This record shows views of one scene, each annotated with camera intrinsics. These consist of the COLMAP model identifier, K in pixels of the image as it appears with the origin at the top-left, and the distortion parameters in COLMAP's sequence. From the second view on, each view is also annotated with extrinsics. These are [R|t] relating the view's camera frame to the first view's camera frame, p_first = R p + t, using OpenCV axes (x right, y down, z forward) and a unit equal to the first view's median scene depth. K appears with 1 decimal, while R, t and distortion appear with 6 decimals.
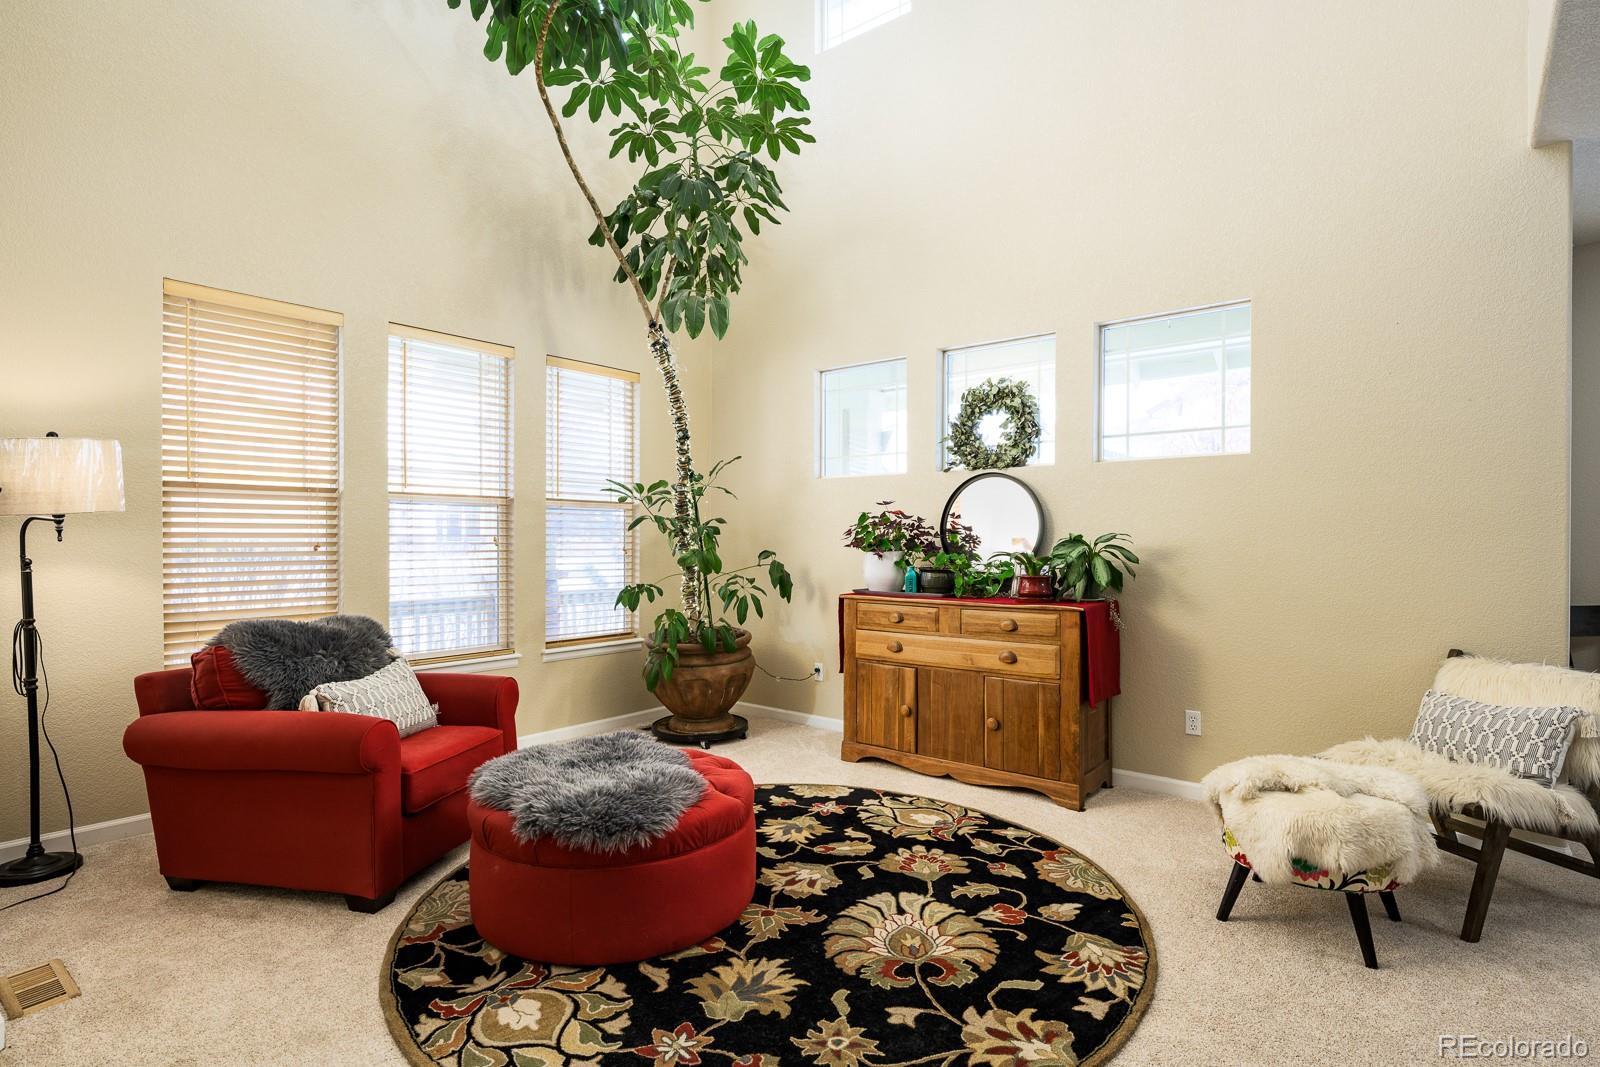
lens RADIAL K [[813.8, 0, 801.3], [0, 813.8, 535.8], [0, 0, 1]] dist [-0.003586, -0.000049]
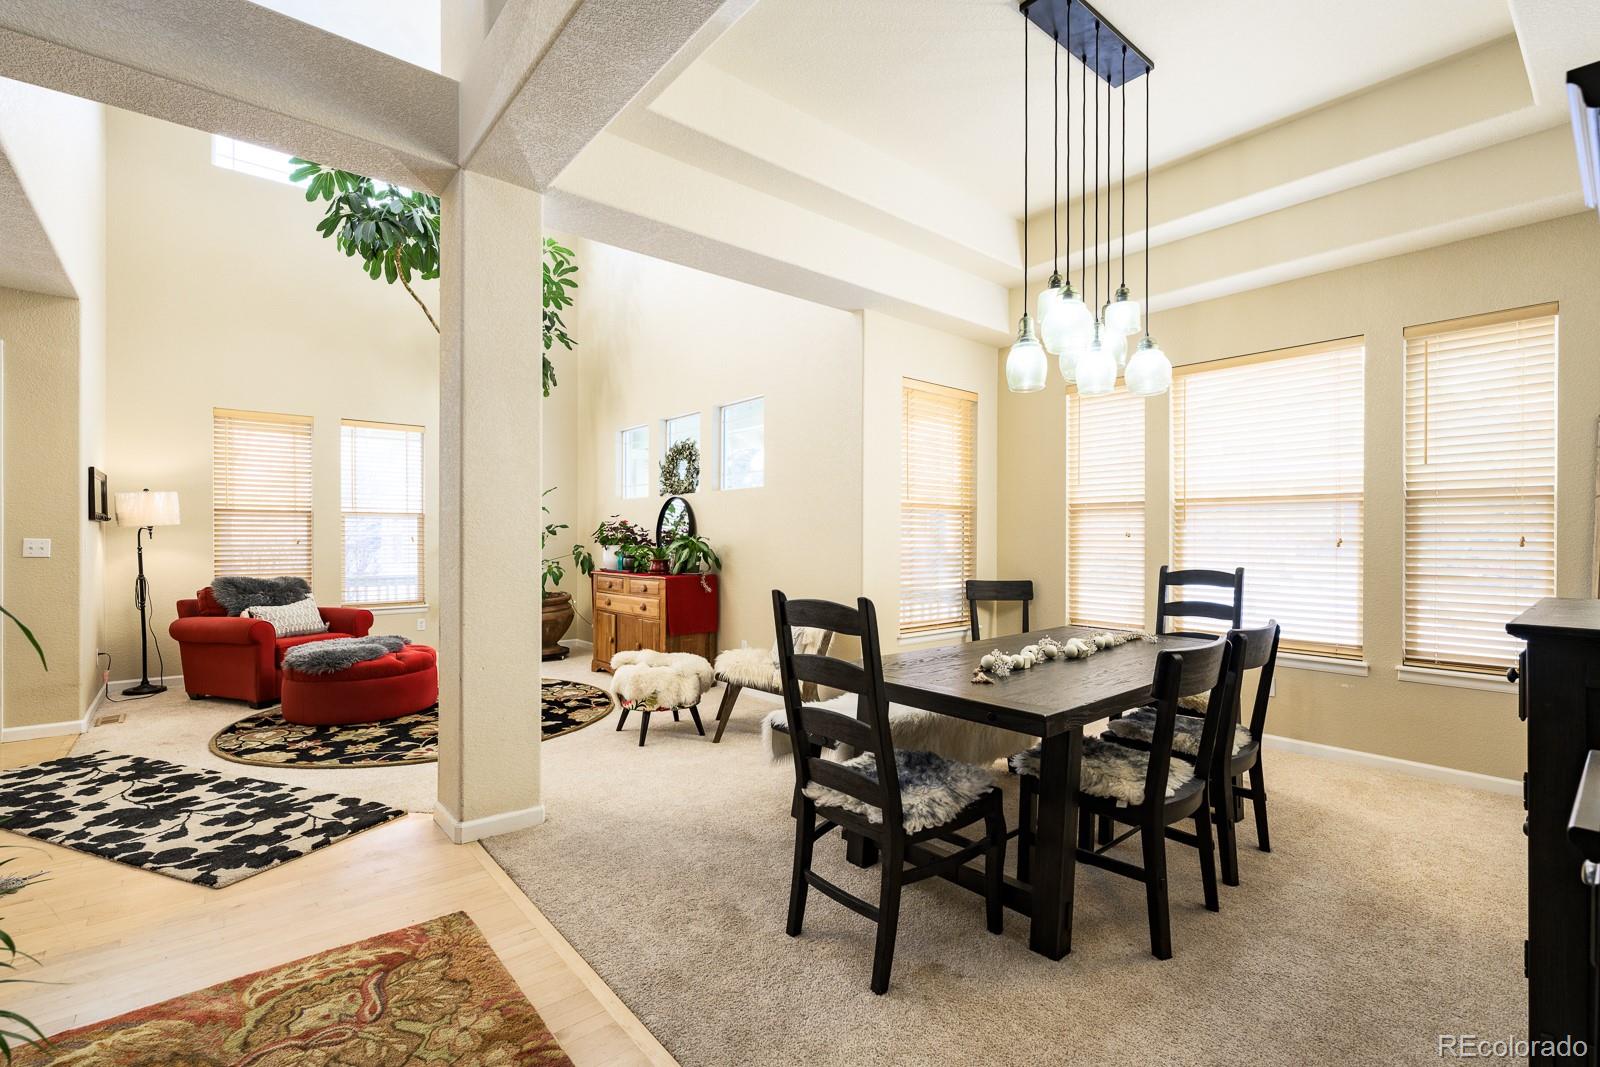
lens RADIAL K [[719.6, 0, 799.1], [0, 719.6, 537.3], [0, 0, 1]] dist [-0.000796, -0.000372]
pose [[0.982814, 0.000017, -0.184596, 0.947590], [0.000280, 0.999999, 0.001586, 0.000774], [0.184596, -0.001611, 0.982813, -0.472270]]
